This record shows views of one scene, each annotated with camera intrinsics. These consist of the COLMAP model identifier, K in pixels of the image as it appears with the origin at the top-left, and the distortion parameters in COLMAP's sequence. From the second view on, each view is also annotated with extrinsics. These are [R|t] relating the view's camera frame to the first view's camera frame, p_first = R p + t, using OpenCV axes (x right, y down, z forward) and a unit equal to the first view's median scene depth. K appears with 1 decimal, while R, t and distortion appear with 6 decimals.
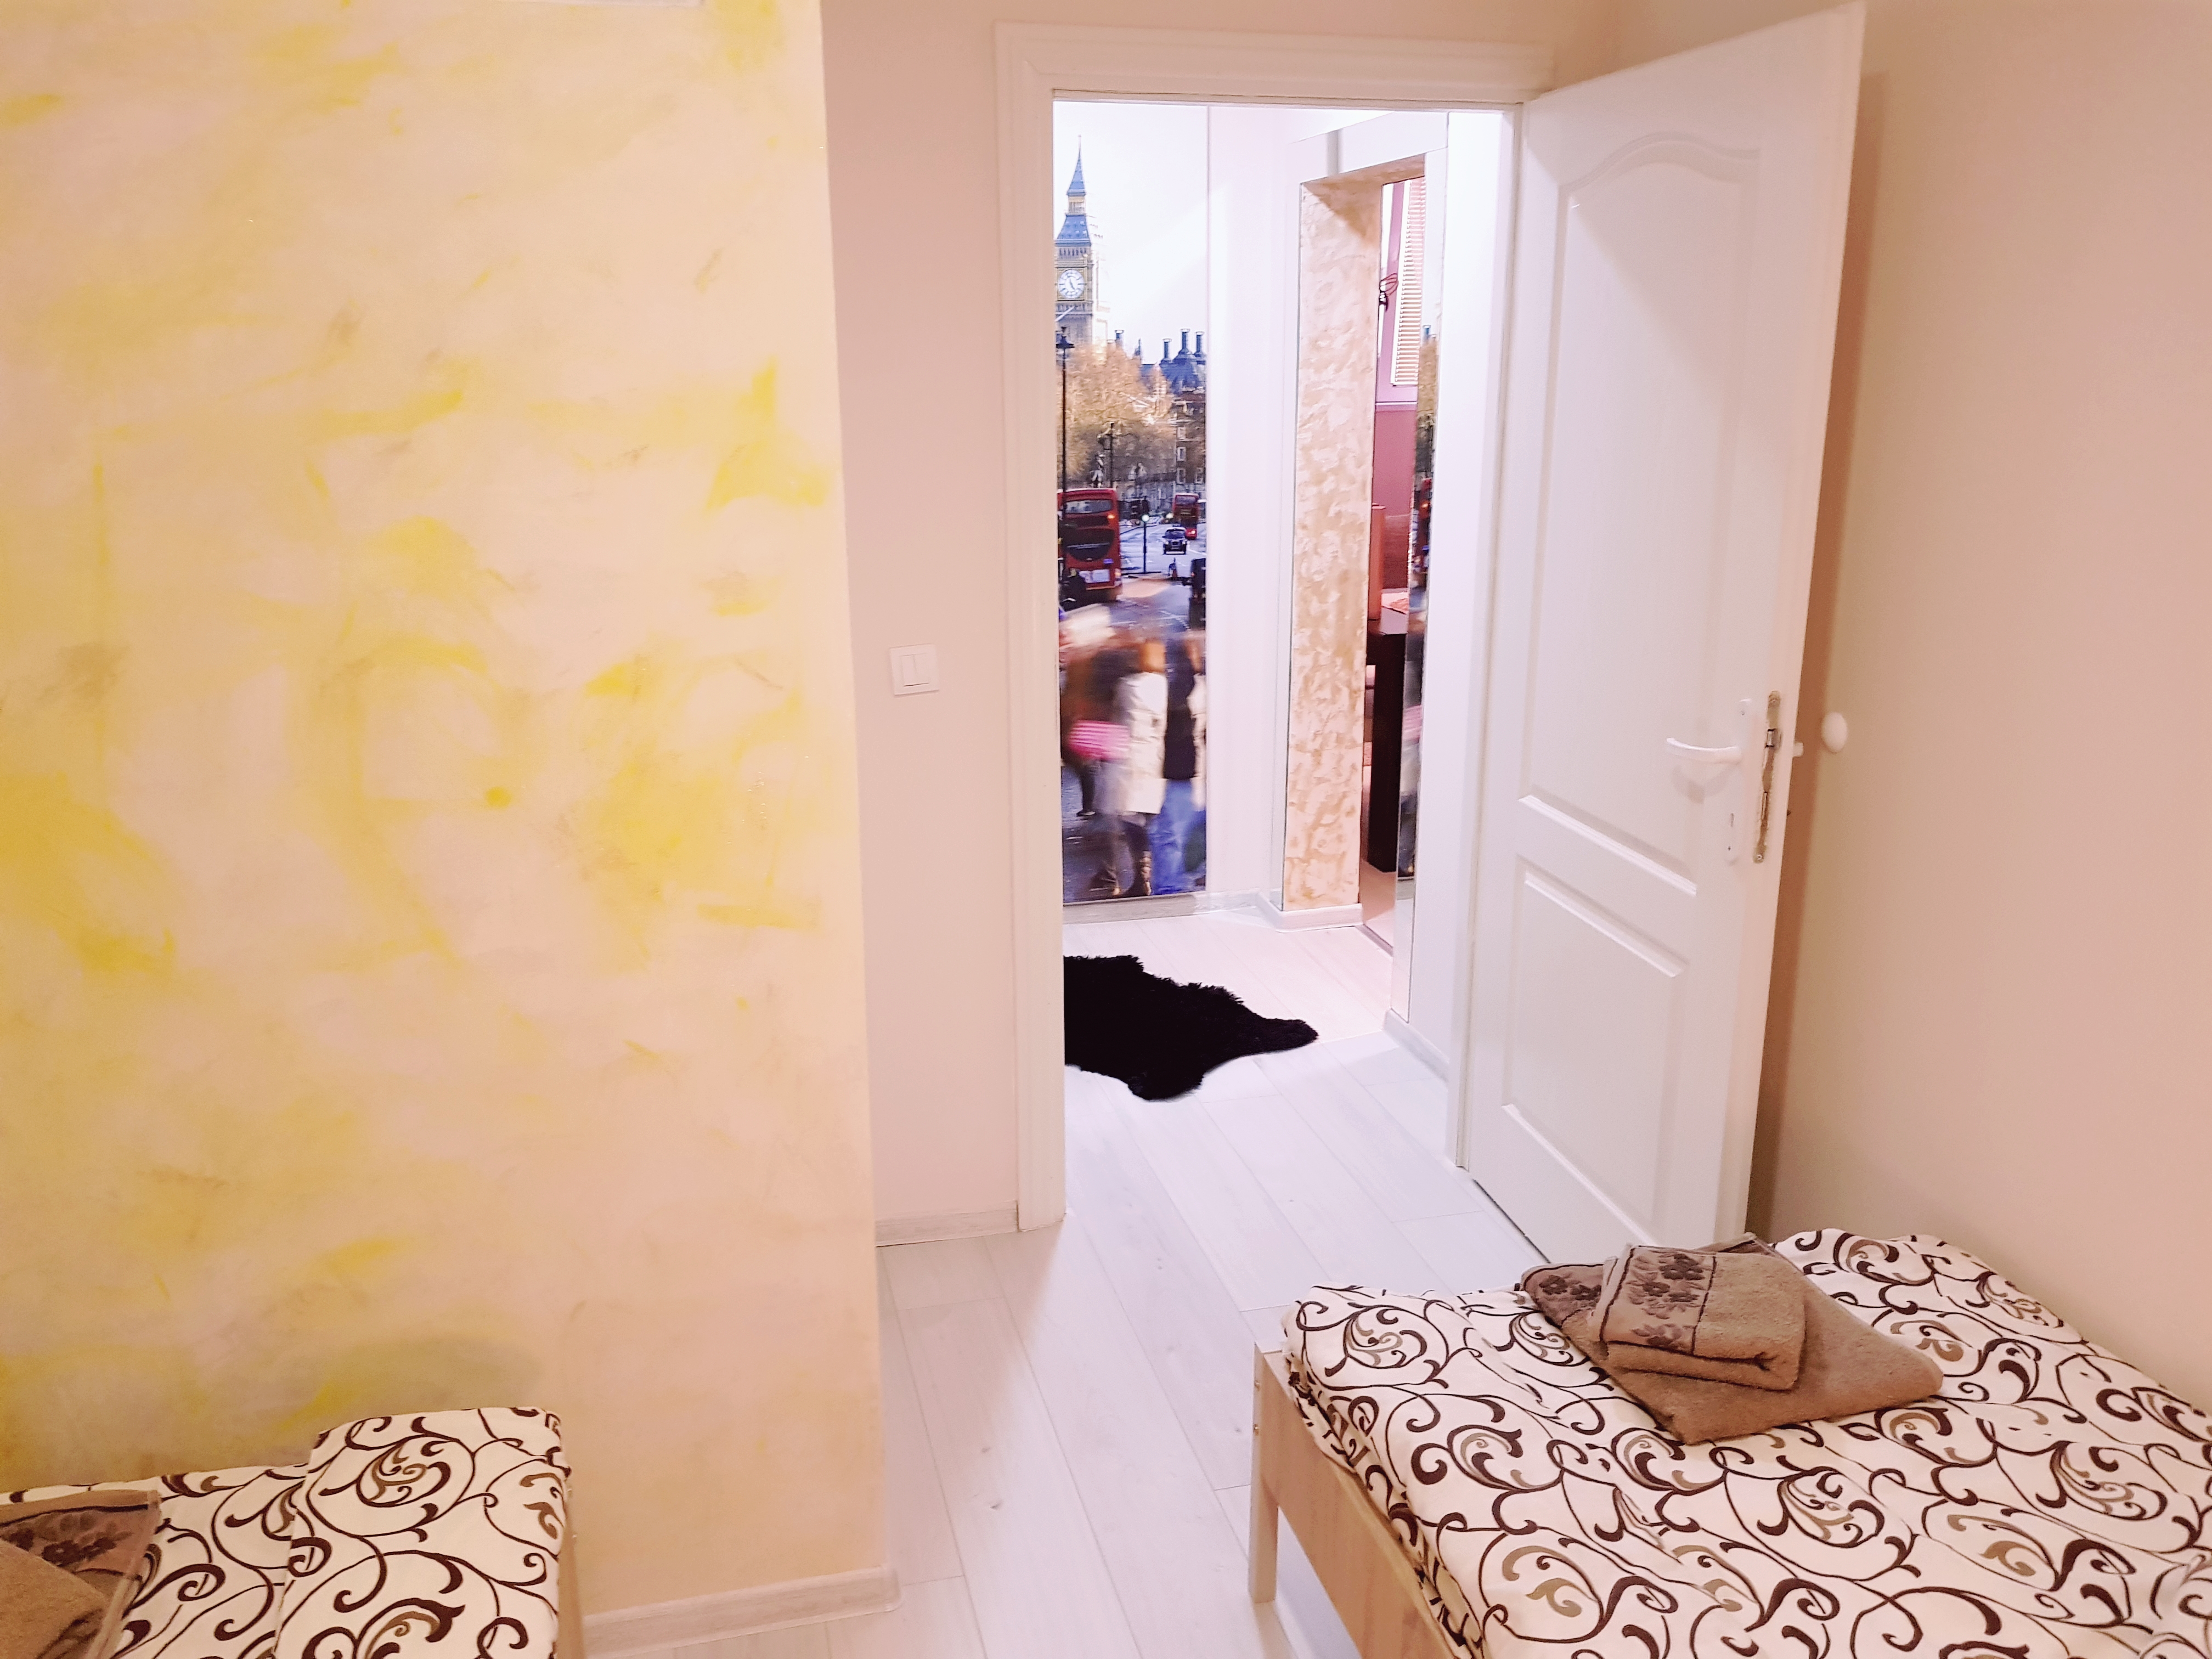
lens RADIAL K [[1865.6, 0, 1106.0], [0, 1865.6, 829.5], [0, 0, 1]] dist [0.149997, -0.498304]
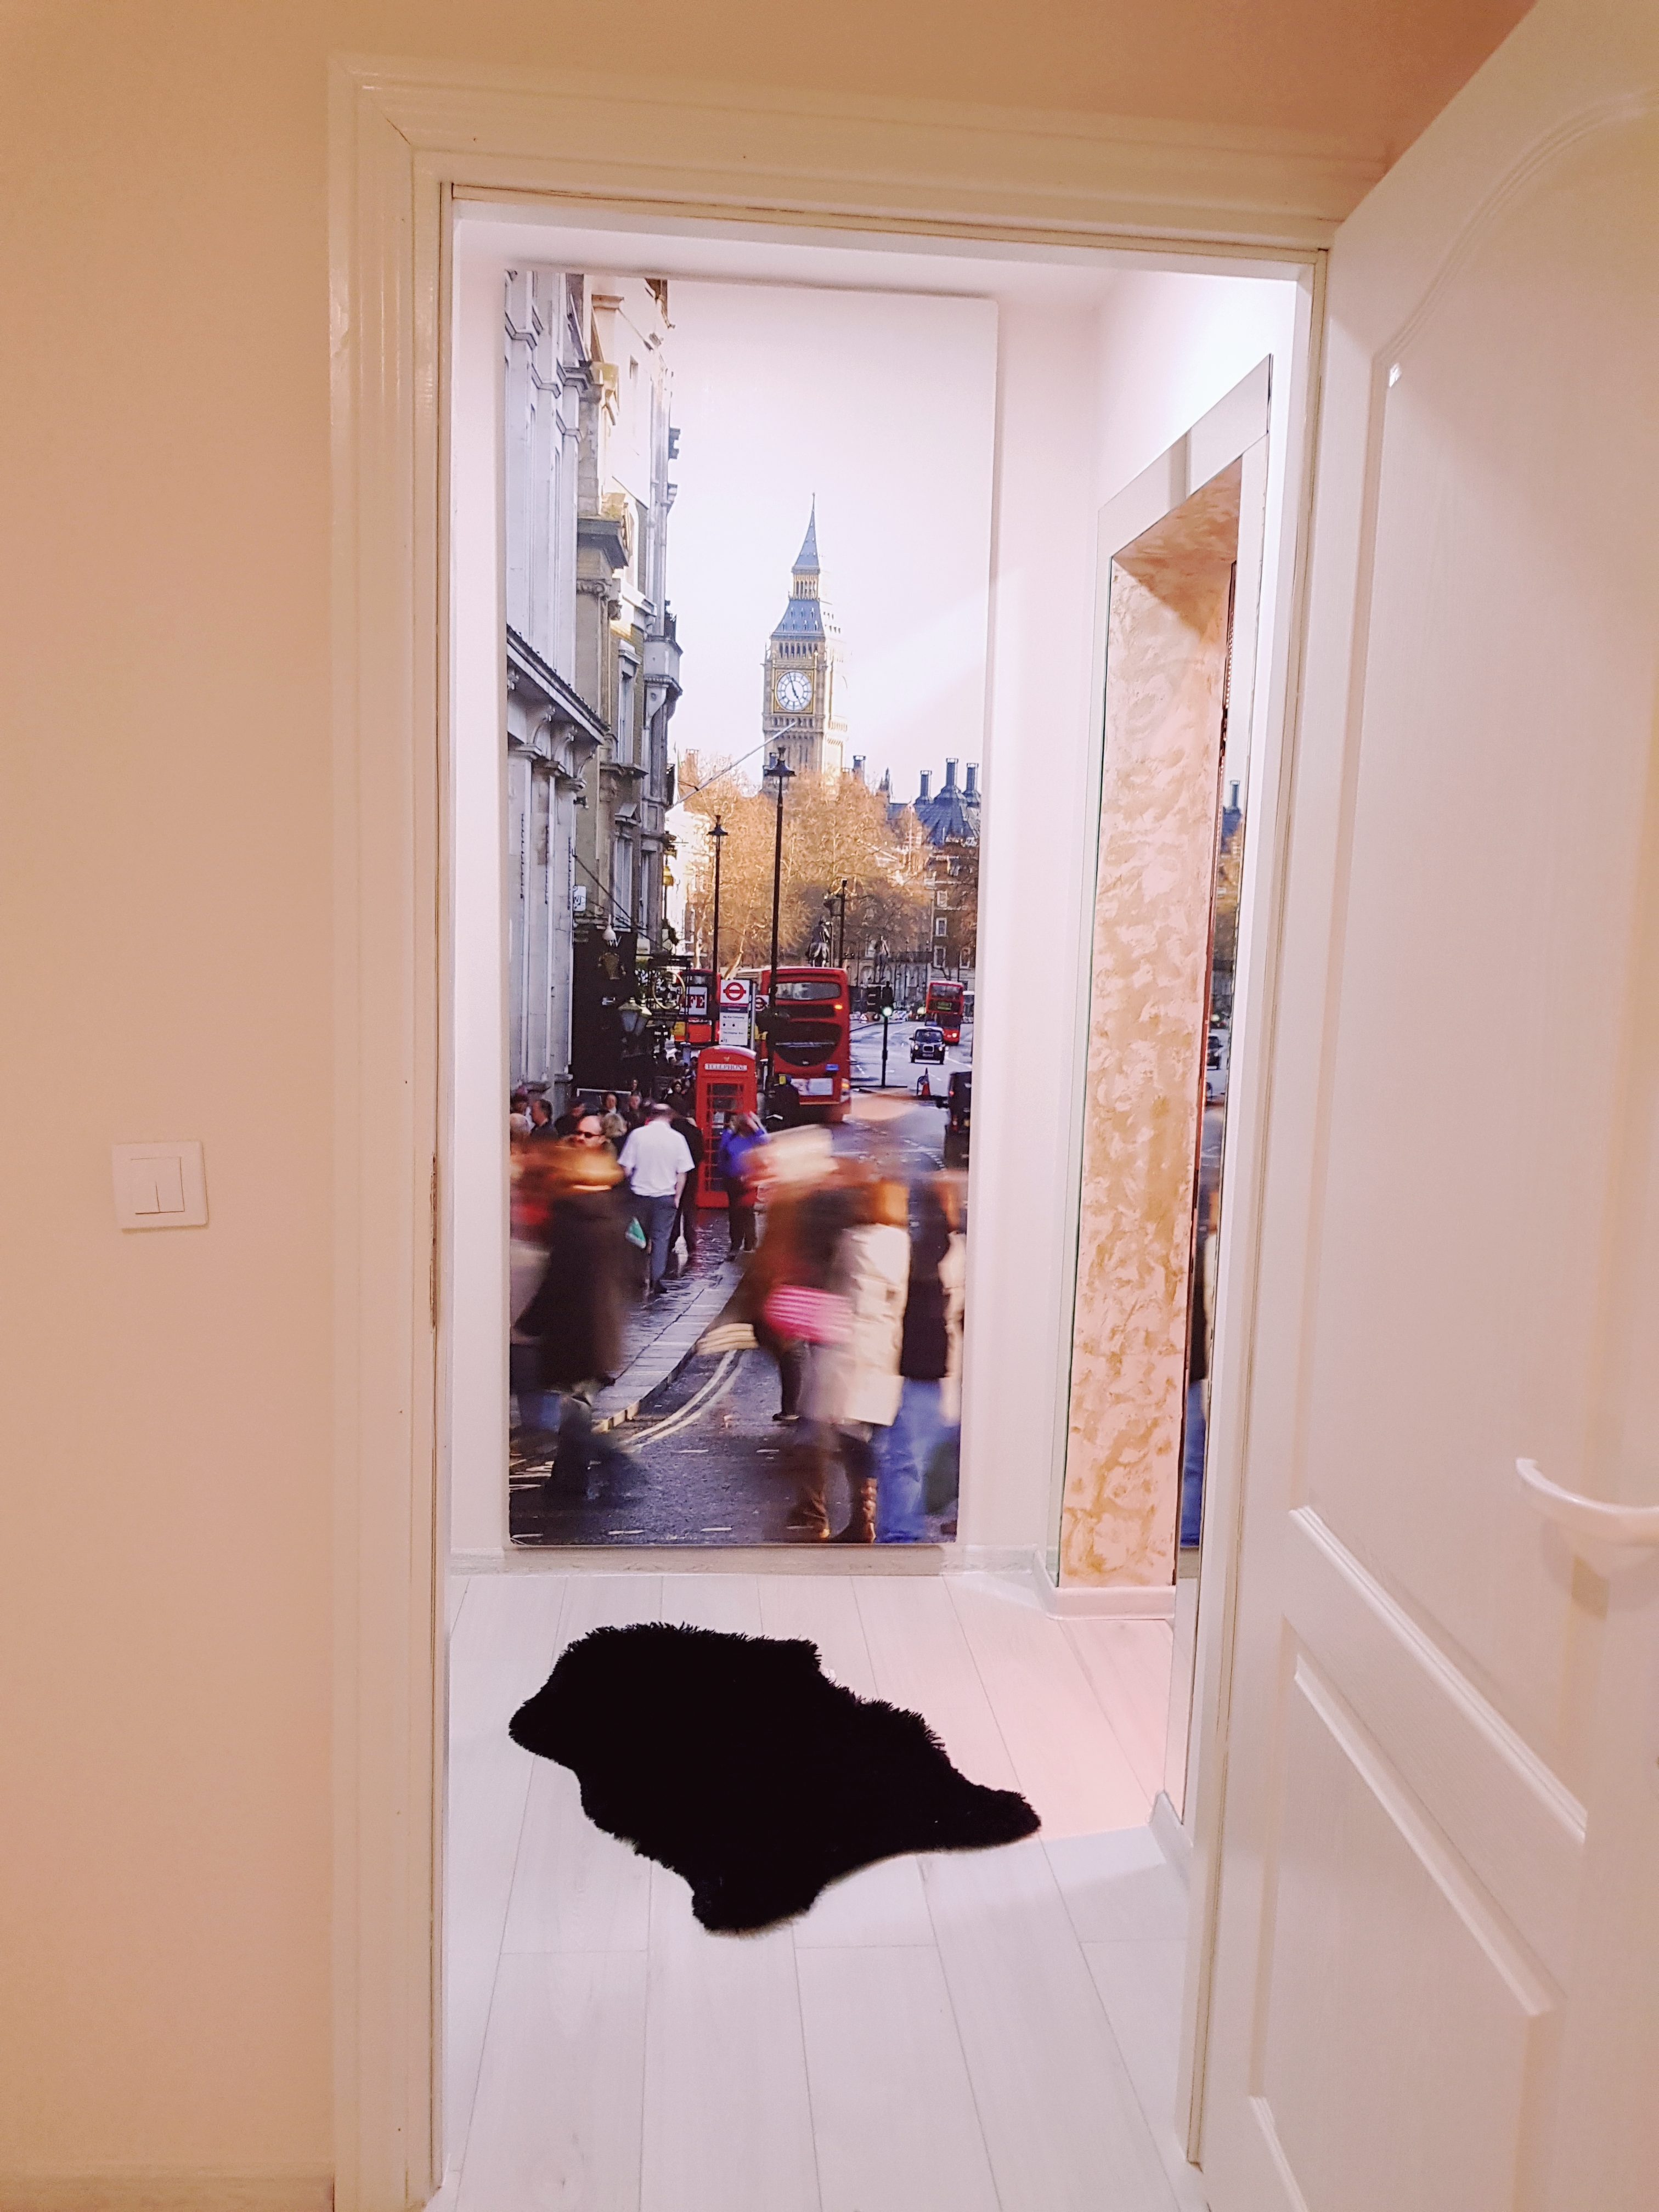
lens RADIAL K [[1865.6, 0, 829.5], [0, 1865.6, 1106.0], [0, 0, 1]] dist [0.149997, -0.498304]
pose [[0.987080, 0.057151, -0.149691, 0.108905], [-0.078108, 0.987334, -0.138096, -0.029329], [0.139903, 0.148003, 0.979041, 0.298444]]
